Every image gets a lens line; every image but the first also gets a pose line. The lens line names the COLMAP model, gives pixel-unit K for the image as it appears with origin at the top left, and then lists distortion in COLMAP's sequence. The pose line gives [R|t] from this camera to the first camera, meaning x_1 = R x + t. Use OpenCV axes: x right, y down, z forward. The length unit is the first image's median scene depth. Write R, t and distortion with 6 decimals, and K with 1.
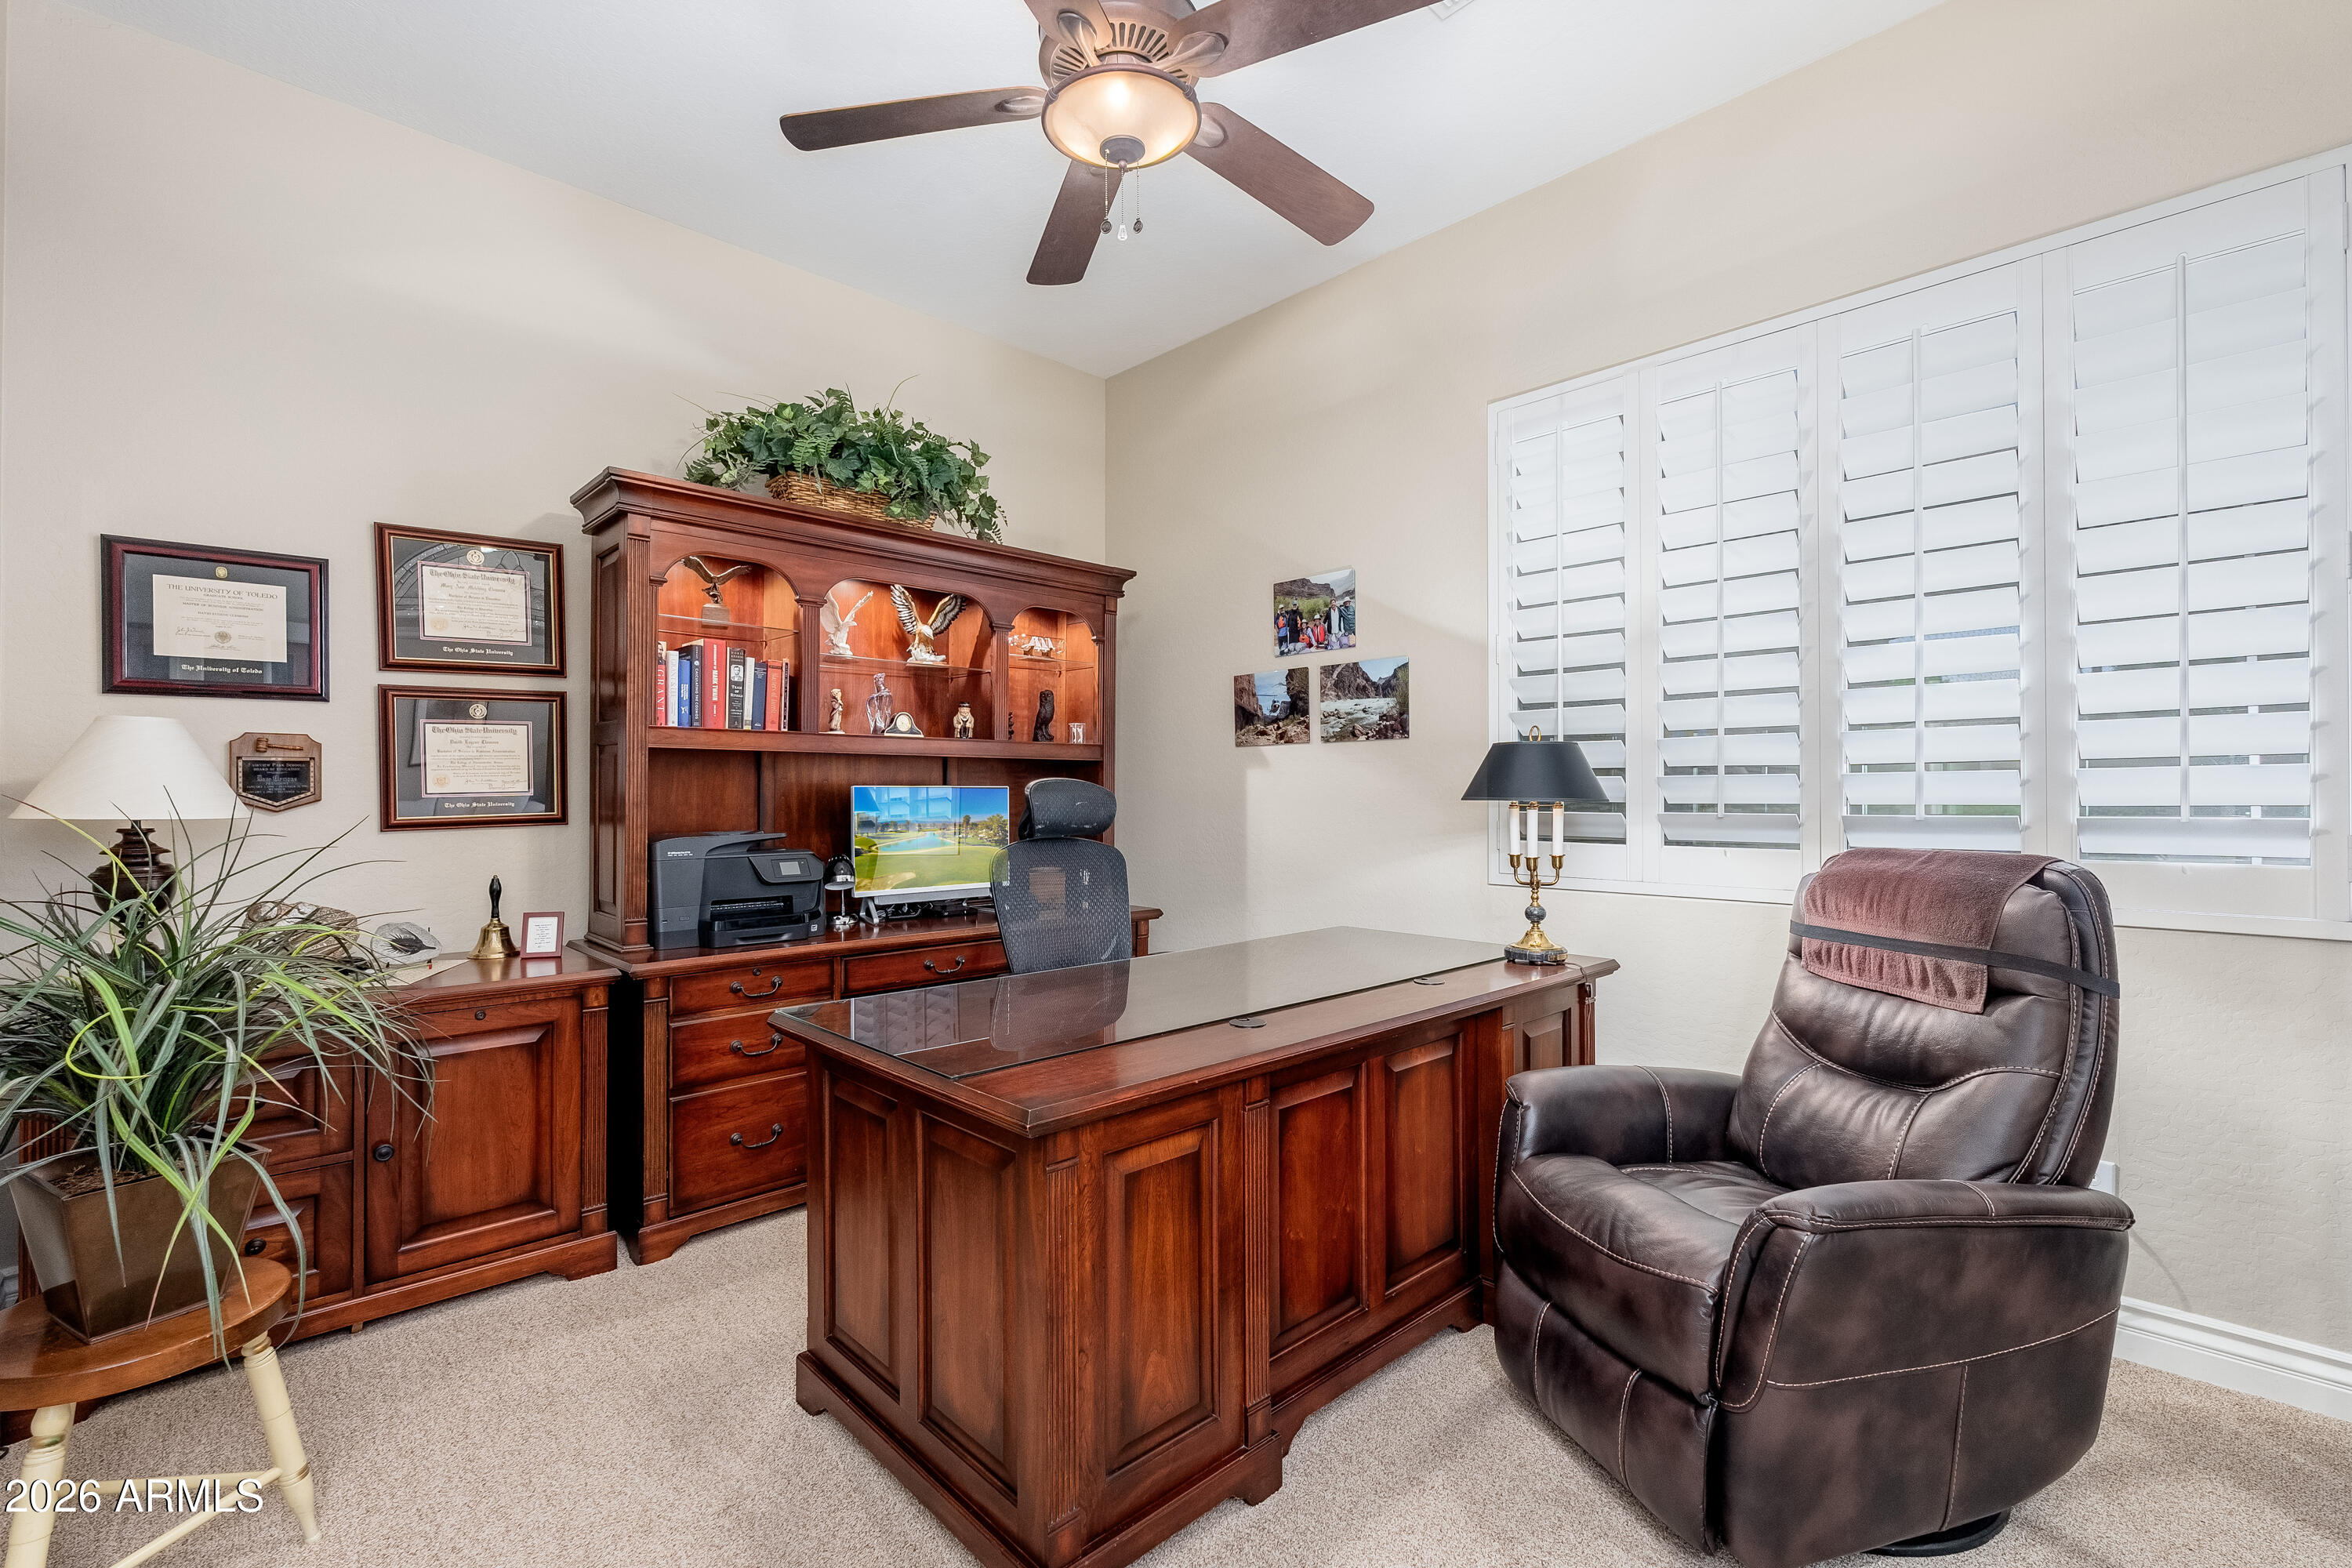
lens RADIAL K [[1037.9, 0, 1173.5], [0, 1037.9, 793.4], [0, 0, 1]] dist [-0.005052, -0.000505]
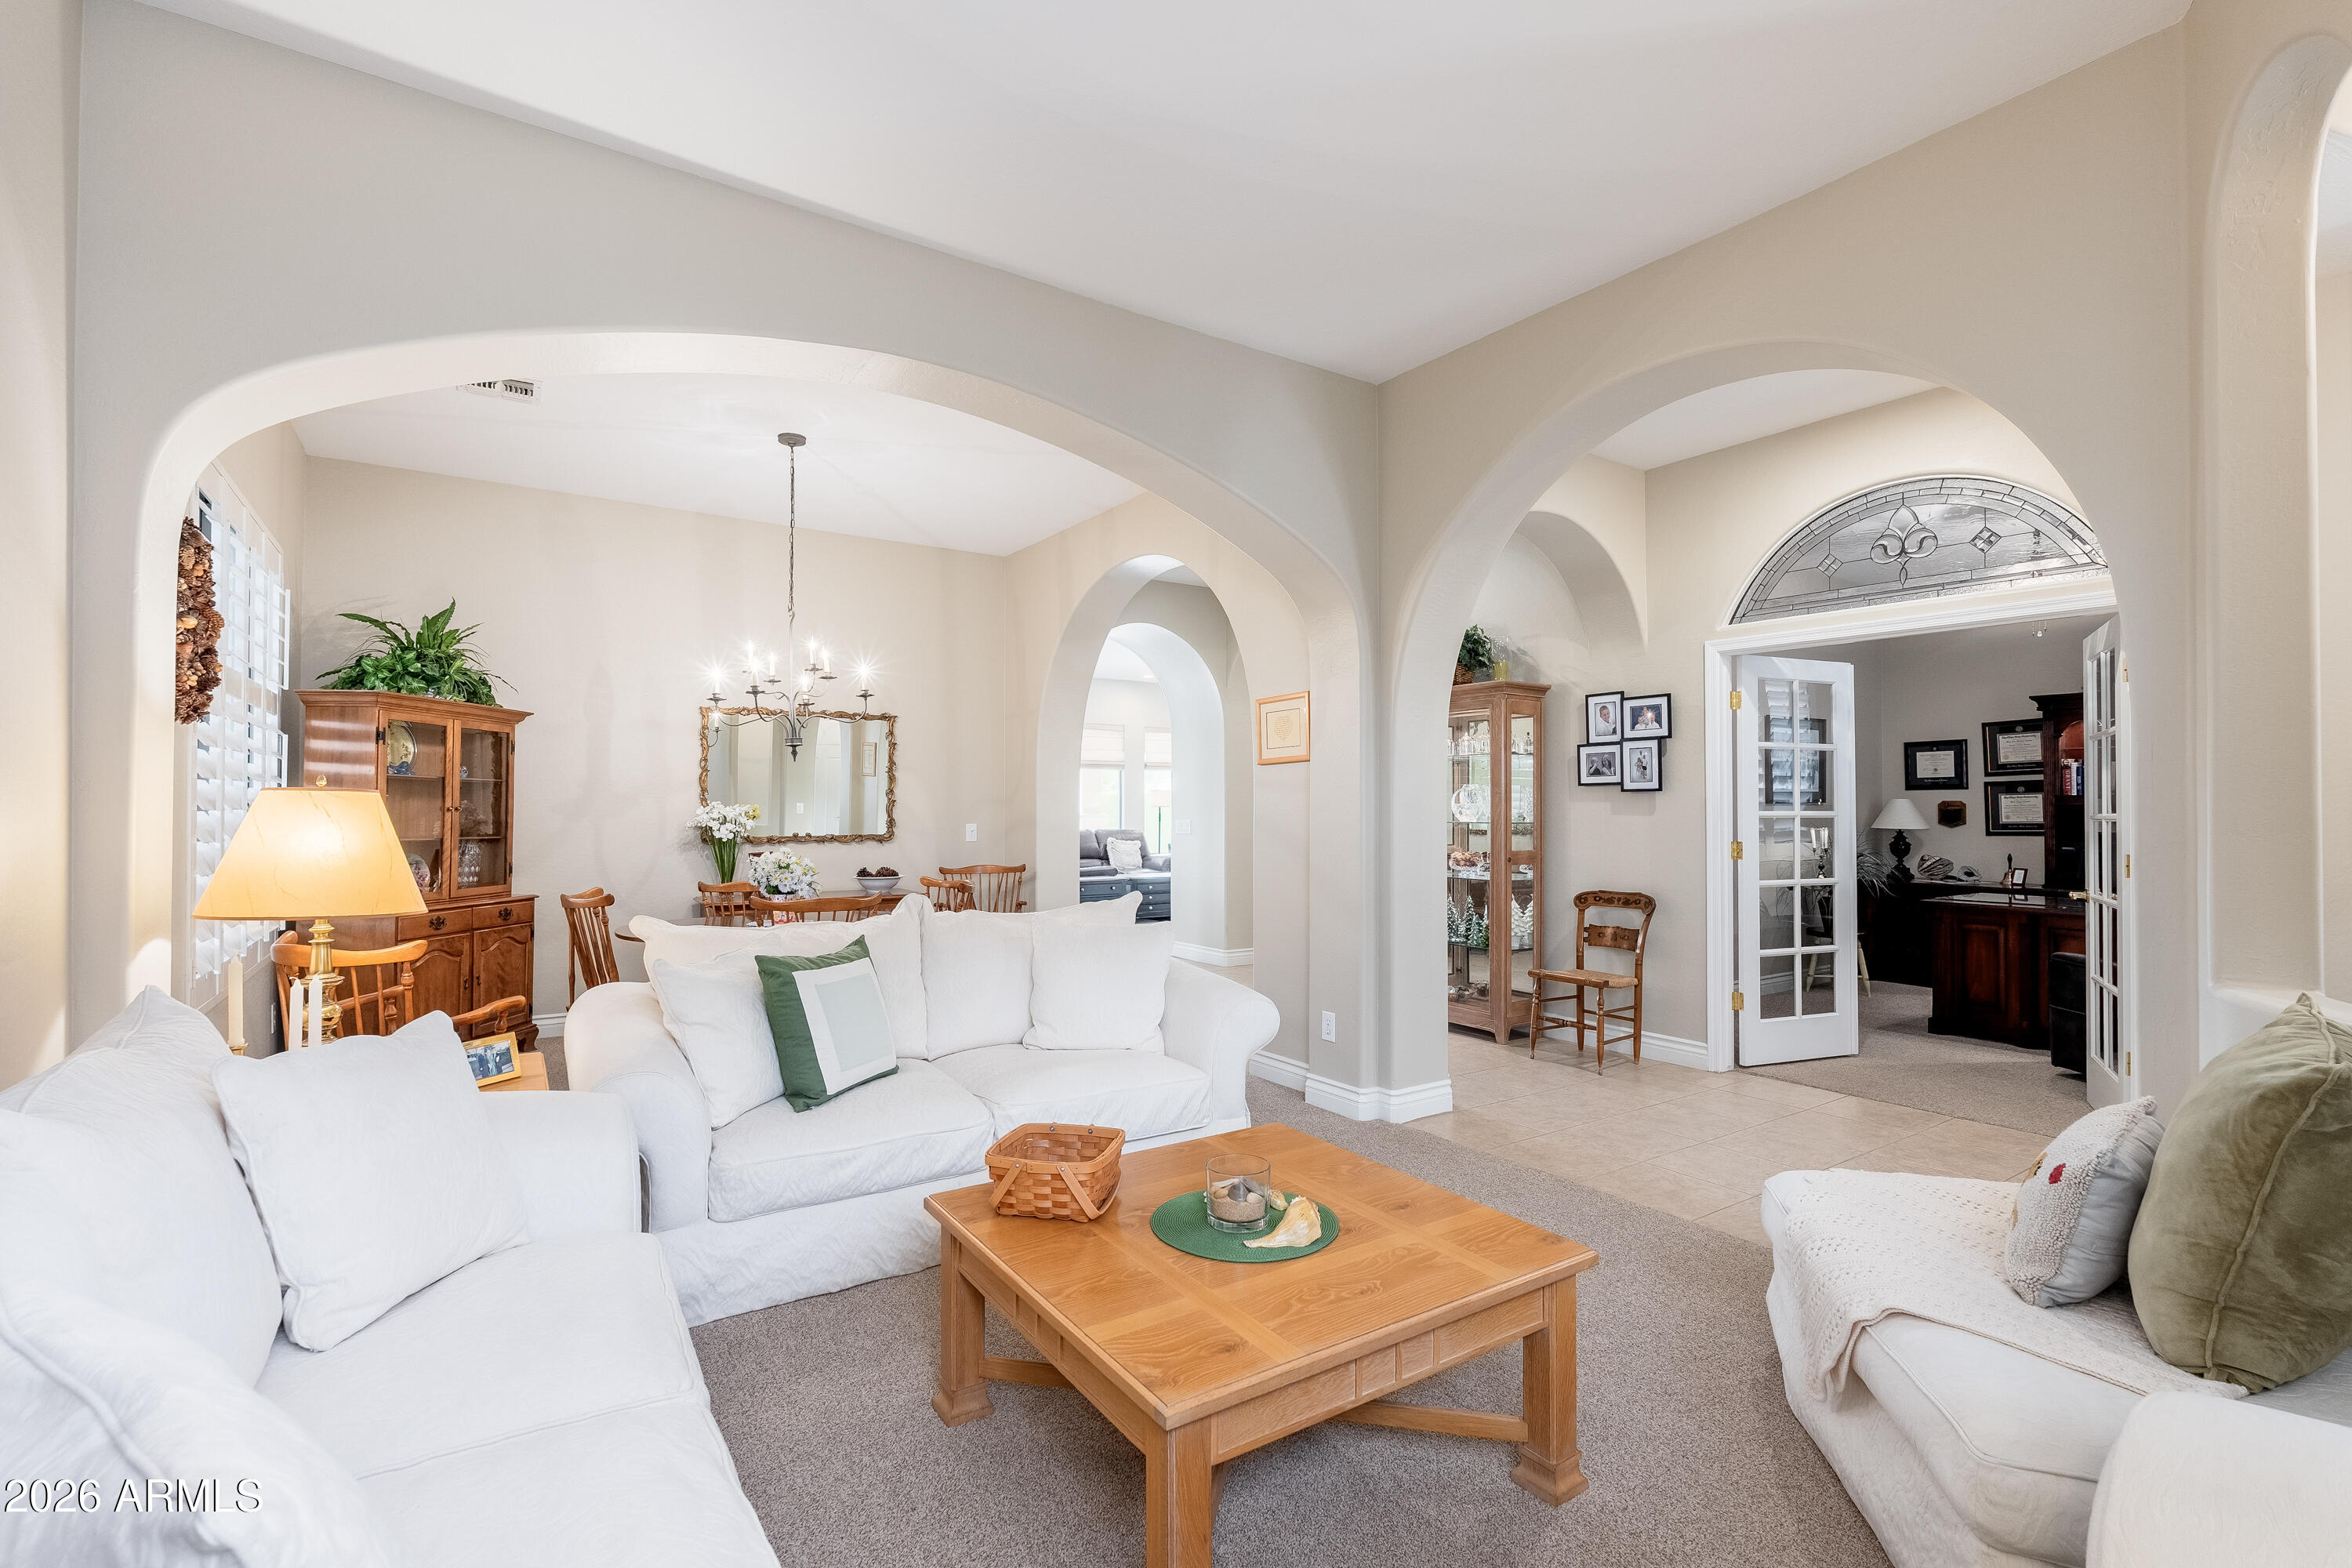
lens RADIAL K [[1037.9, 0, 1172.4], [0, 1037.9, 794.2], [0, 0, 1]] dist [-0.005052, -0.000505]
pose [[-0.180178, -0.010091, -0.983582, 2.407123], [0.003830, 0.999933, -0.010960, -0.052110], [0.983627, -0.005742, -0.180127, -0.648670]]
